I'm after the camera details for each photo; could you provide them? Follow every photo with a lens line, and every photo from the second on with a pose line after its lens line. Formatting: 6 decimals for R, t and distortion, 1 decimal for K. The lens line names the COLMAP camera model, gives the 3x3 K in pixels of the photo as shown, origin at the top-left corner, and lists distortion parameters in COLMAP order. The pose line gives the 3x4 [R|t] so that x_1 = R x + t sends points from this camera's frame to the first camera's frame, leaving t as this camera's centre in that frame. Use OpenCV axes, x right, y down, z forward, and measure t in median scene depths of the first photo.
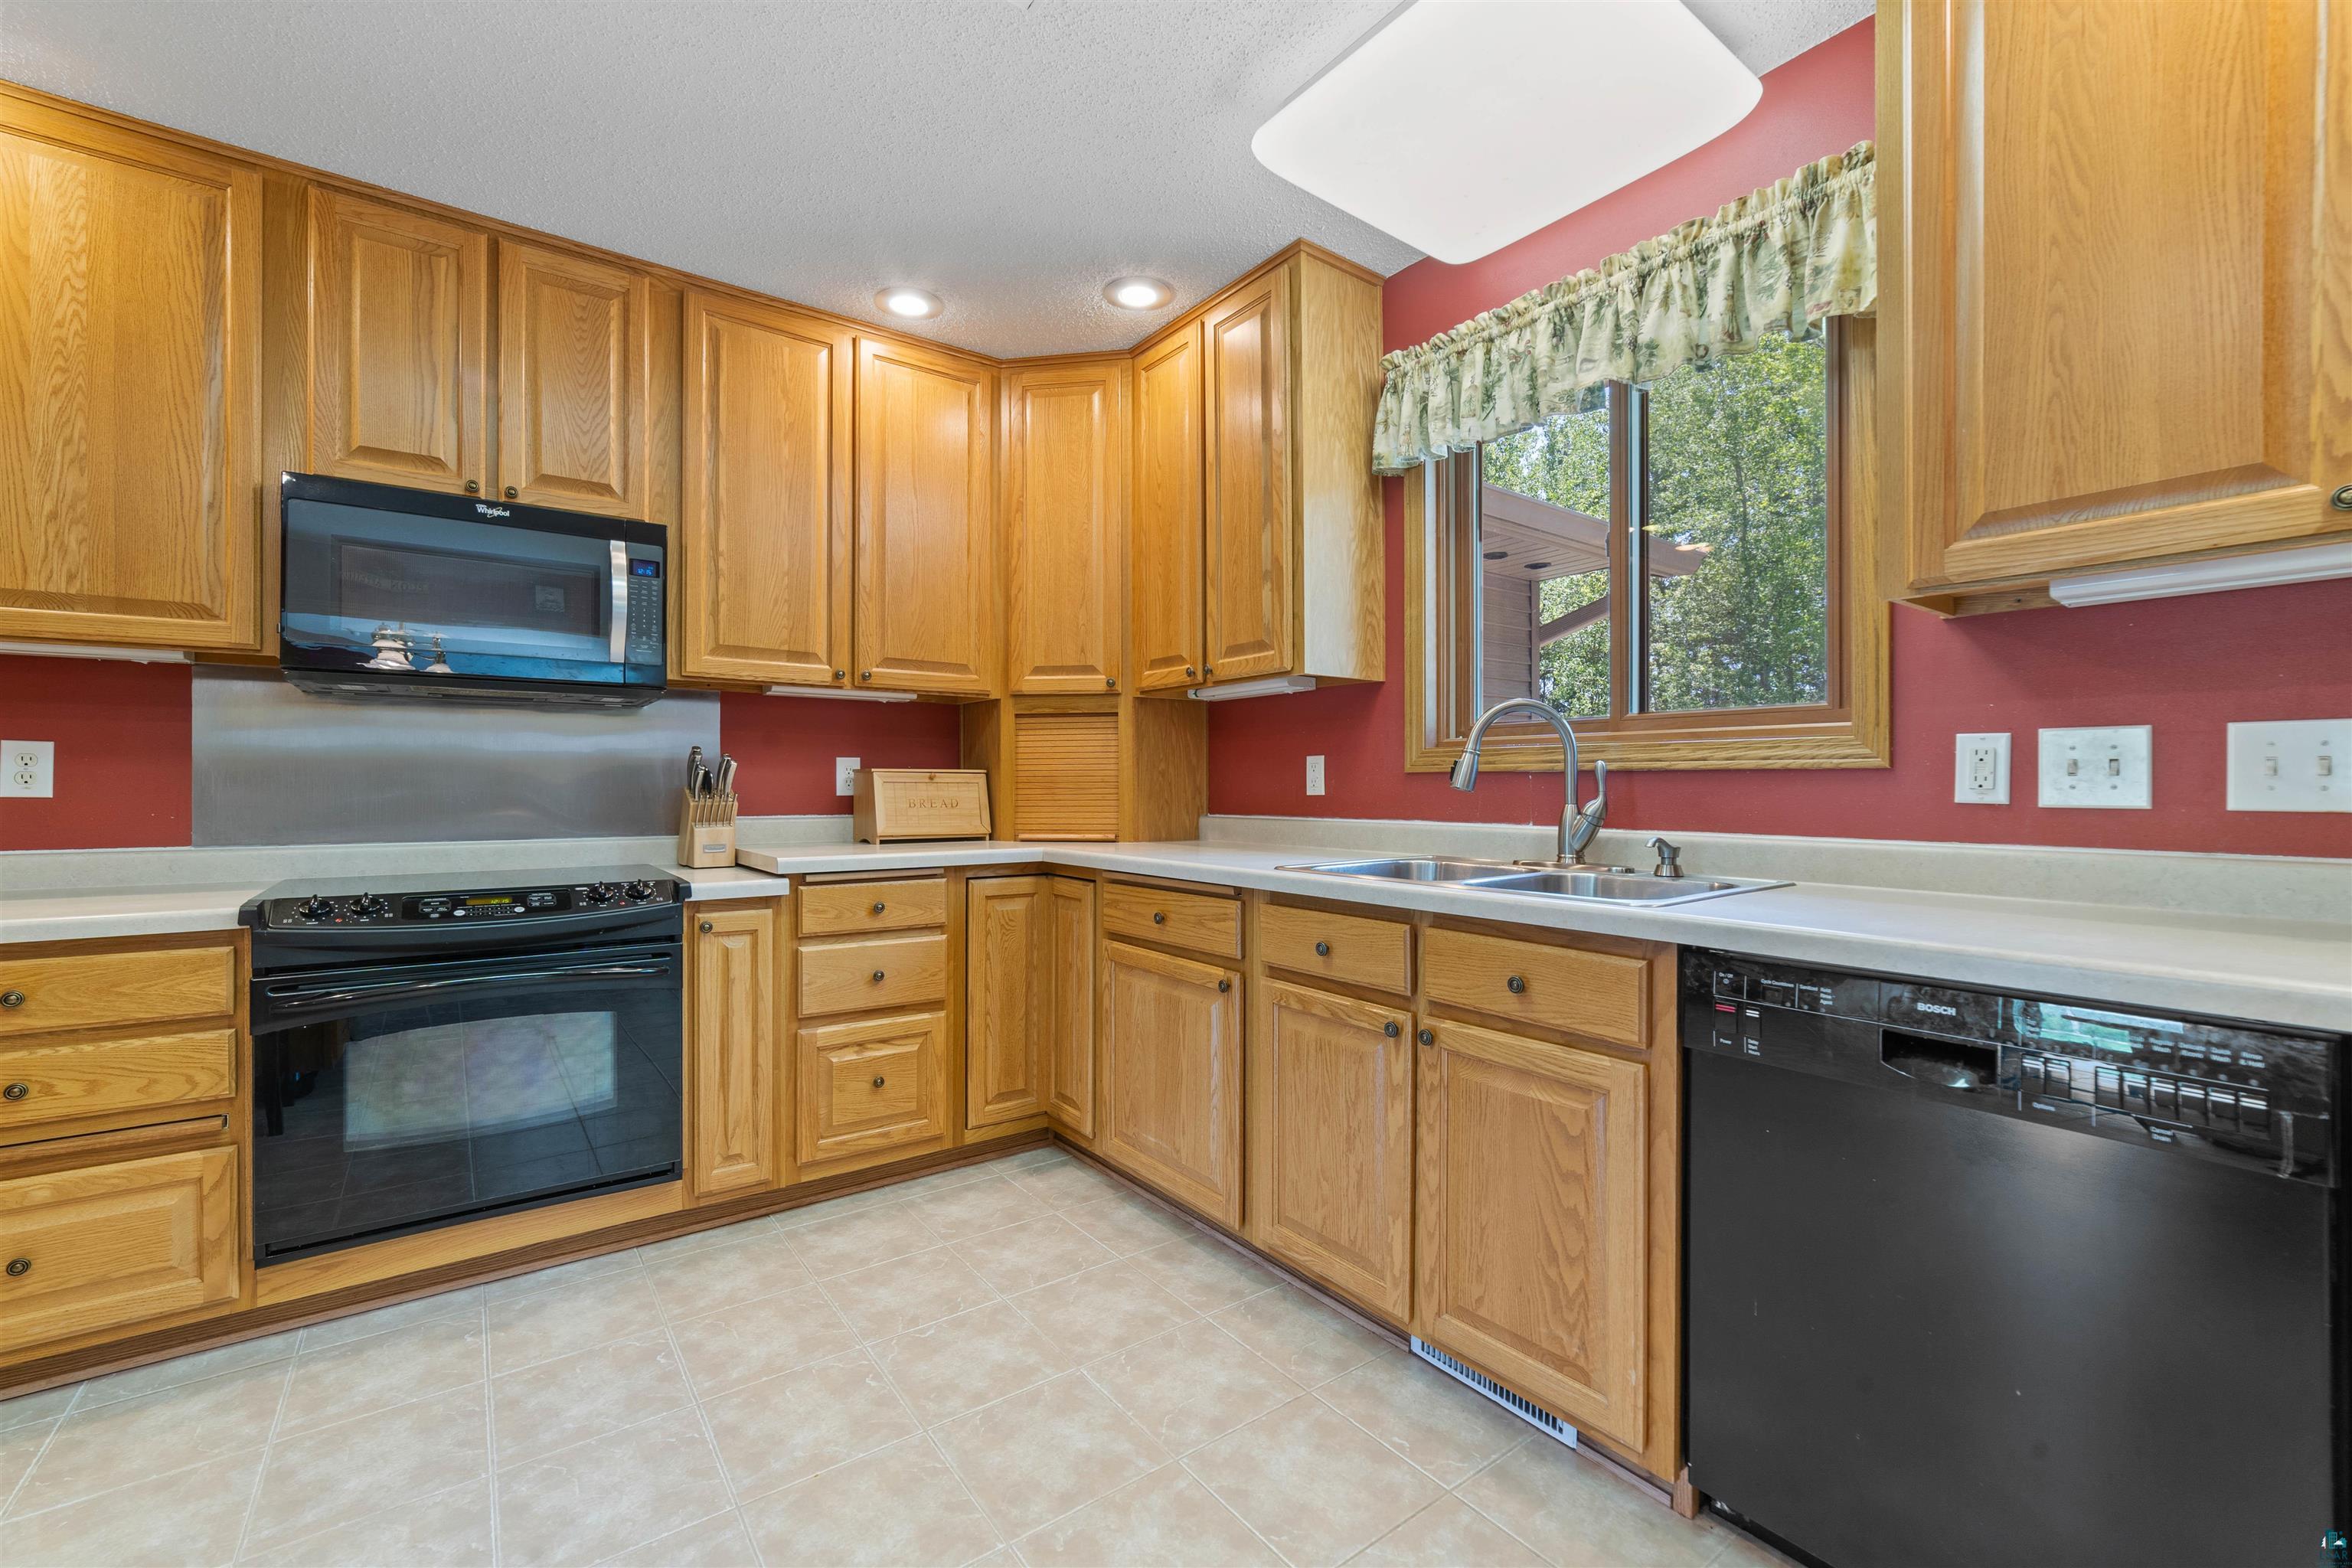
lens RADIAL K [[947.1, 0, 1176.0], [0, 947.1, 784.0], [0, 0, 1]] dist [0.001743, 0.000100]
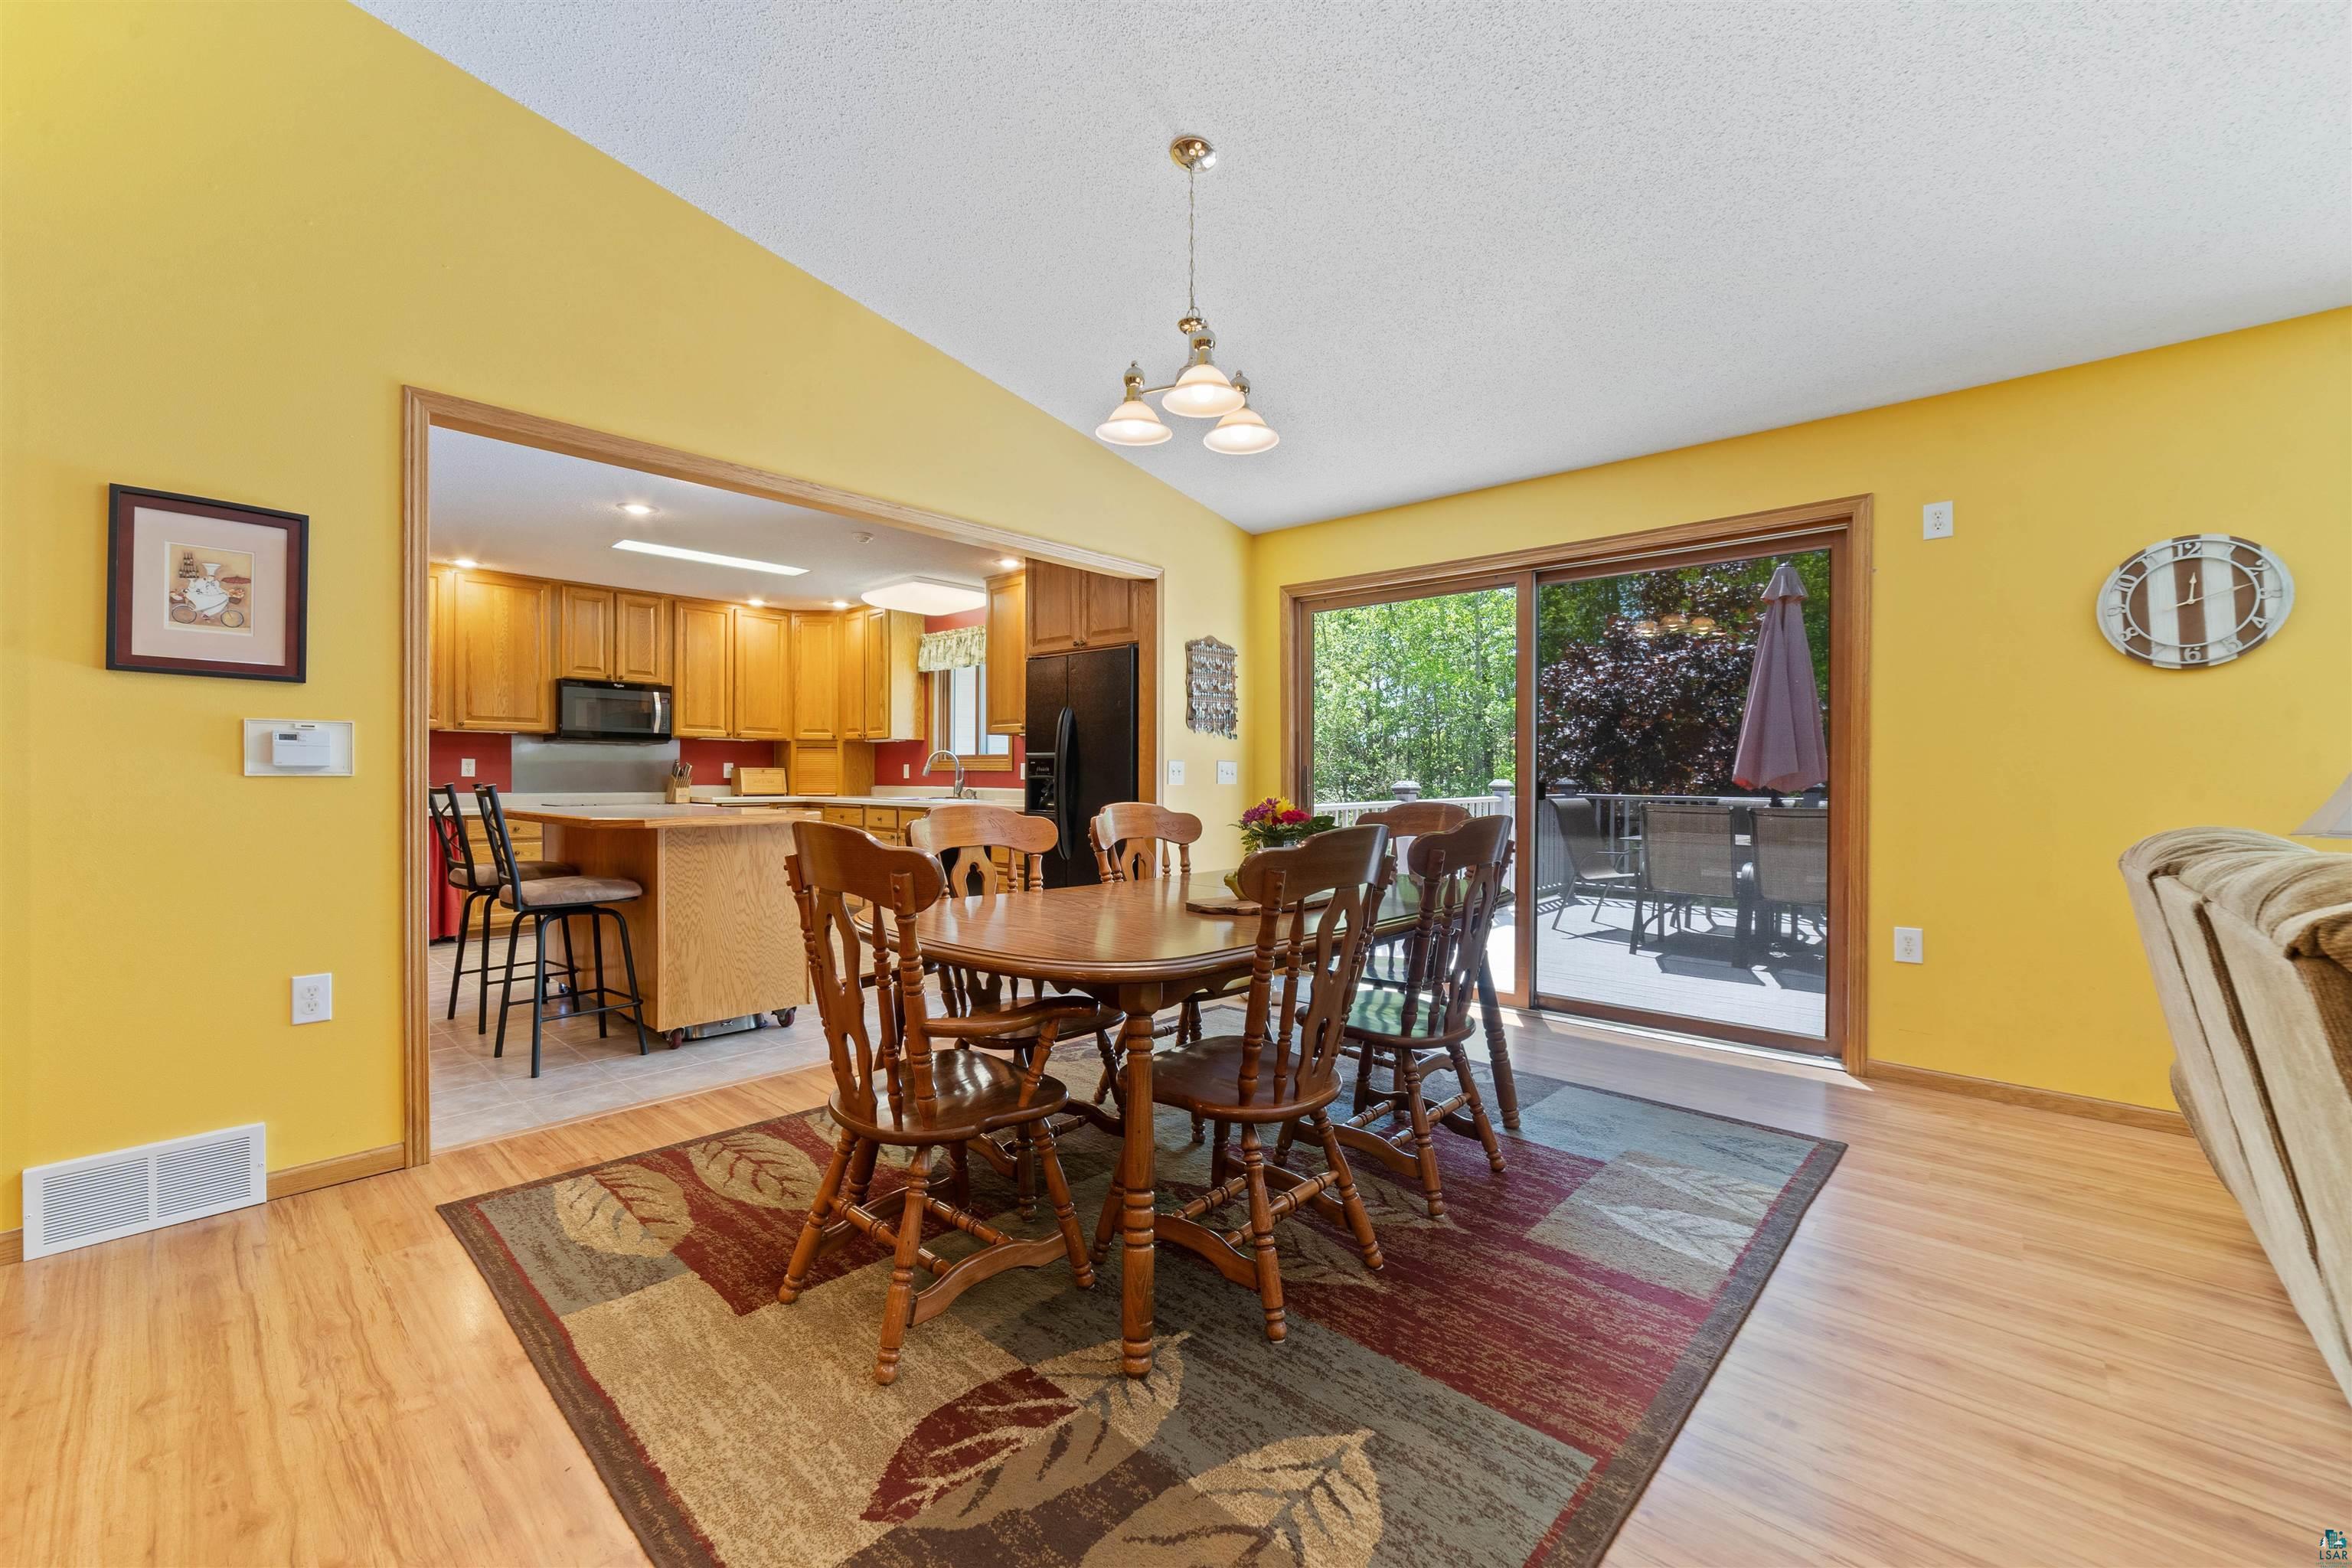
lens RADIAL K [[946.4, 0, 1163.5], [0, 946.4, 779.2], [0, 0, 1]] dist [-0.020847, 0.008851]
pose [[0.984365, 0.003709, 0.176100, 0.453180], [-0.004599, 0.999979, 0.004649, -0.002332], [-0.176079, -0.005386, 0.984361, -2.144075]]
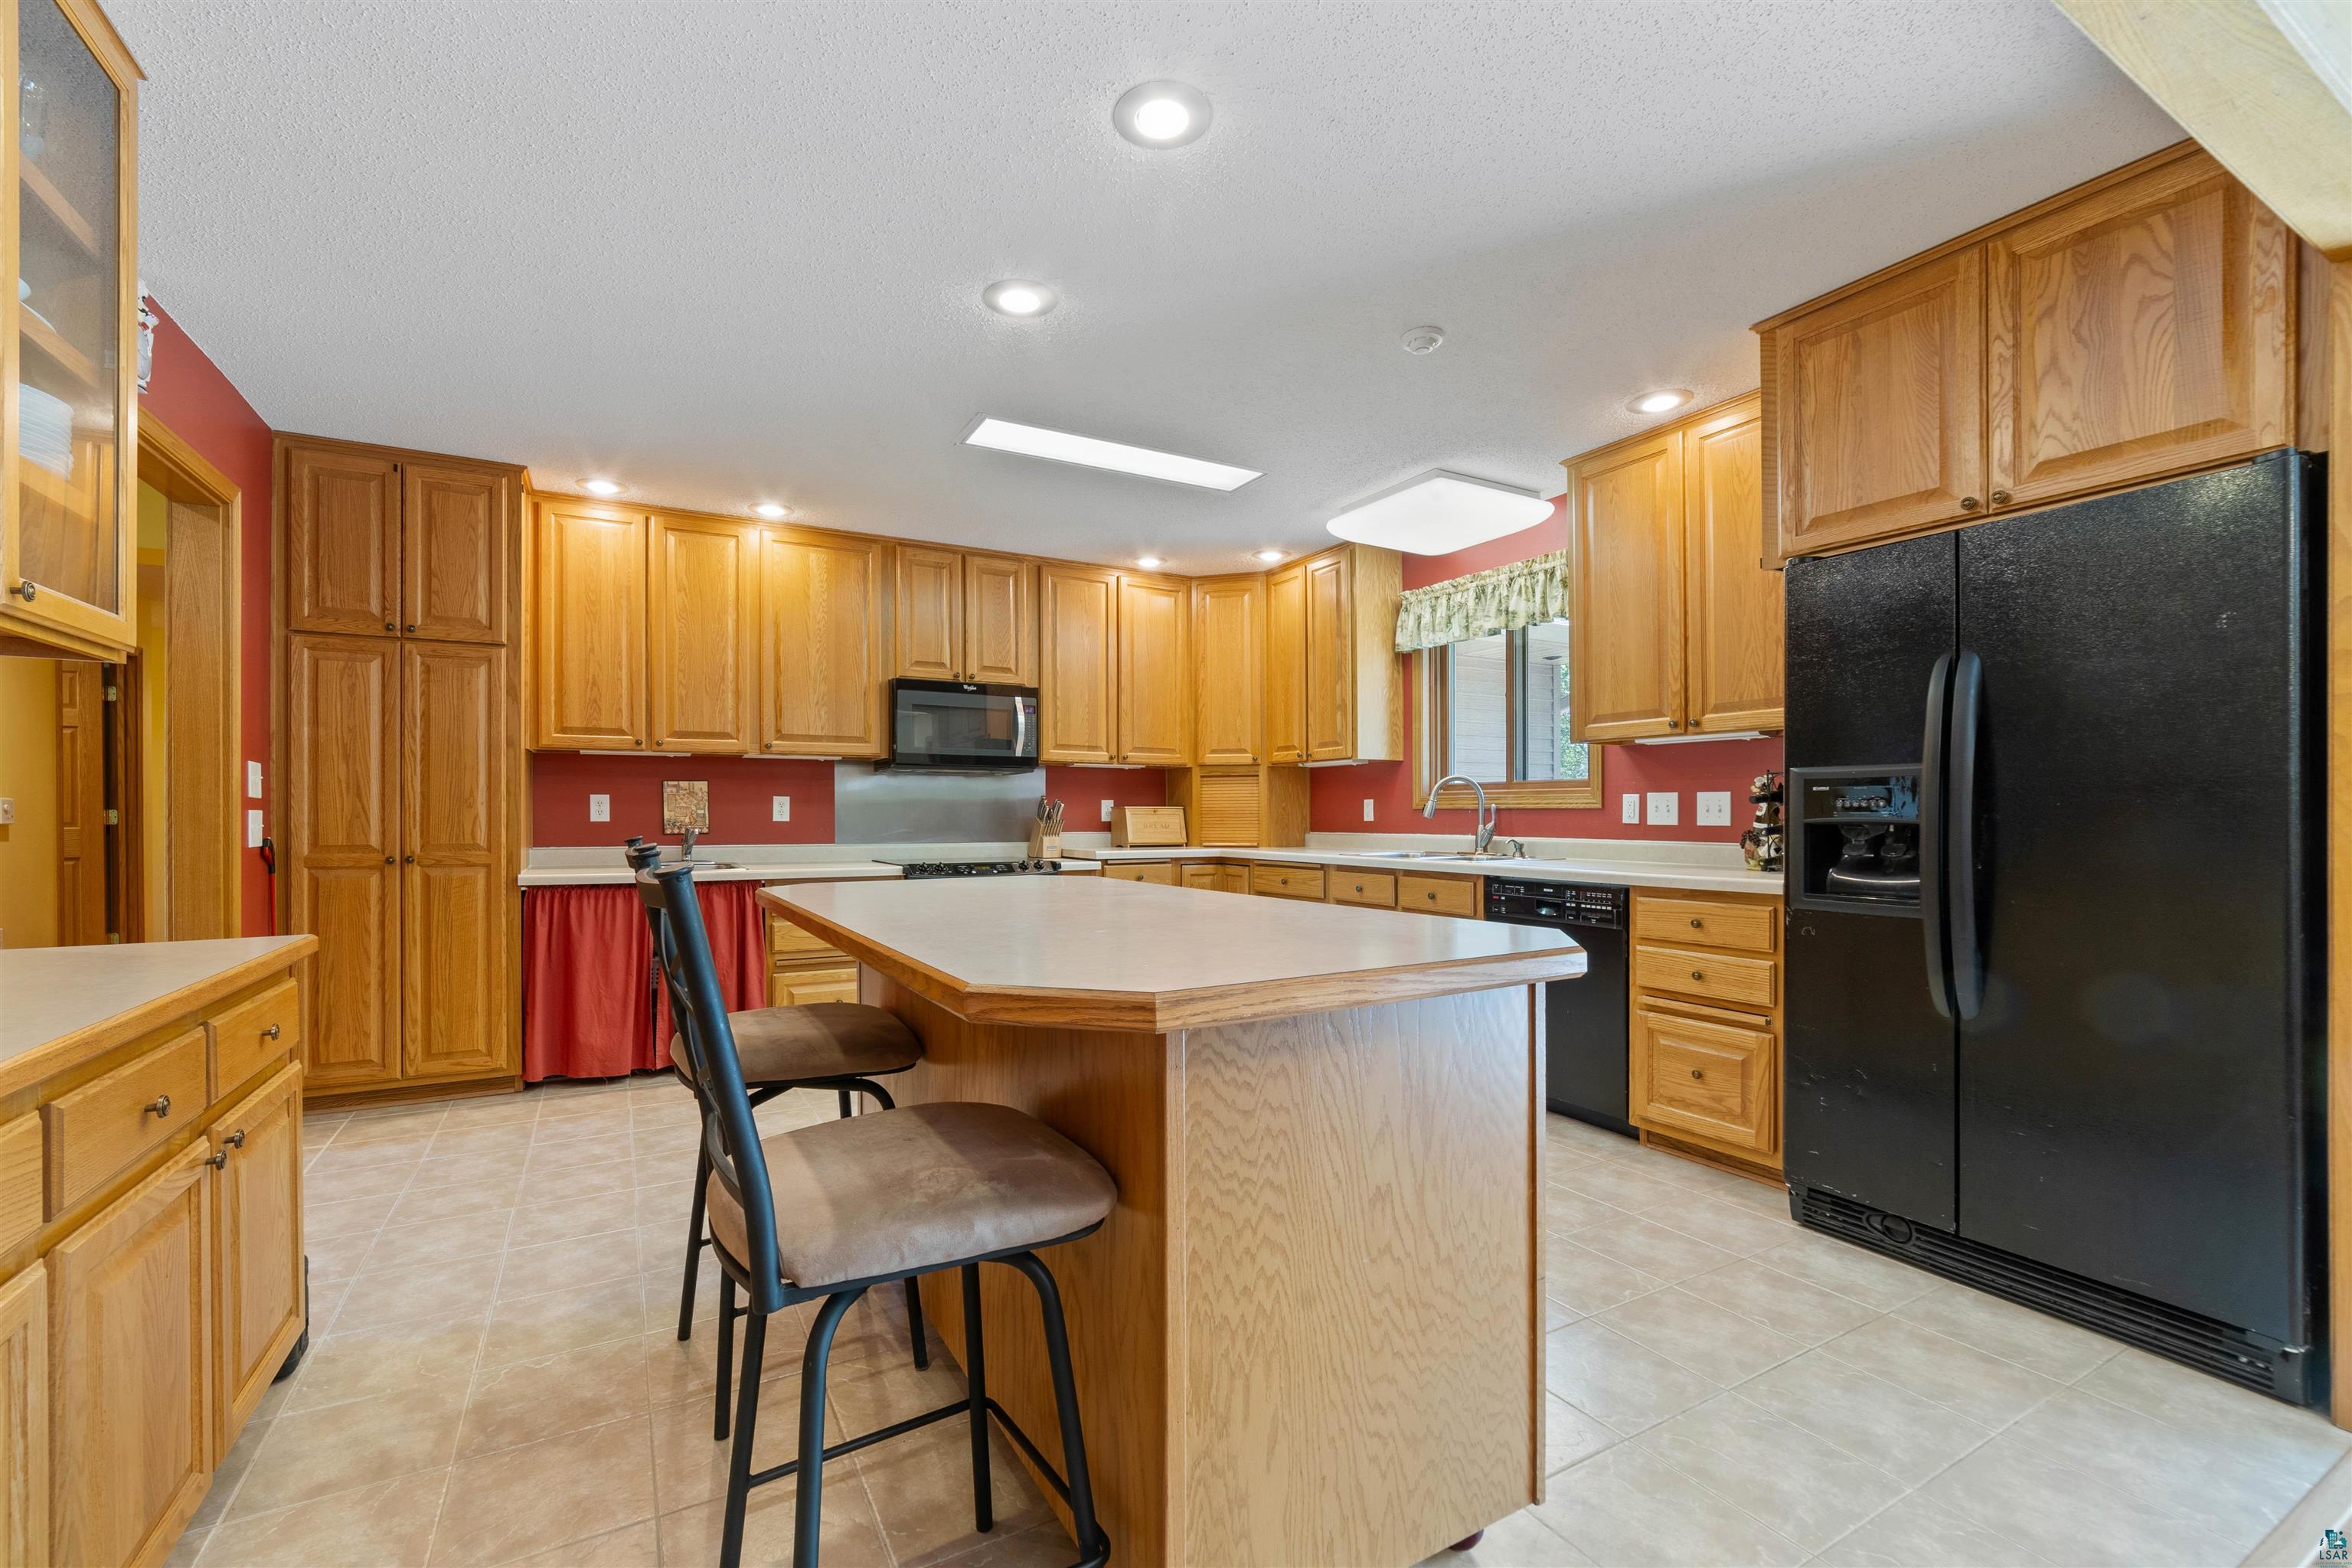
lens RADIAL K [[968.6, 0, 1166.0], [0, 968.6, 811.1], [0, 0, 1]] dist [0.012350, 0.000350]
pose [[0.992109, -0.001973, -0.125362, -0.007517], [0.001799, 0.999997, -0.001507, -0.005442], [0.125365, 0.001270, 0.992110, -1.009780]]
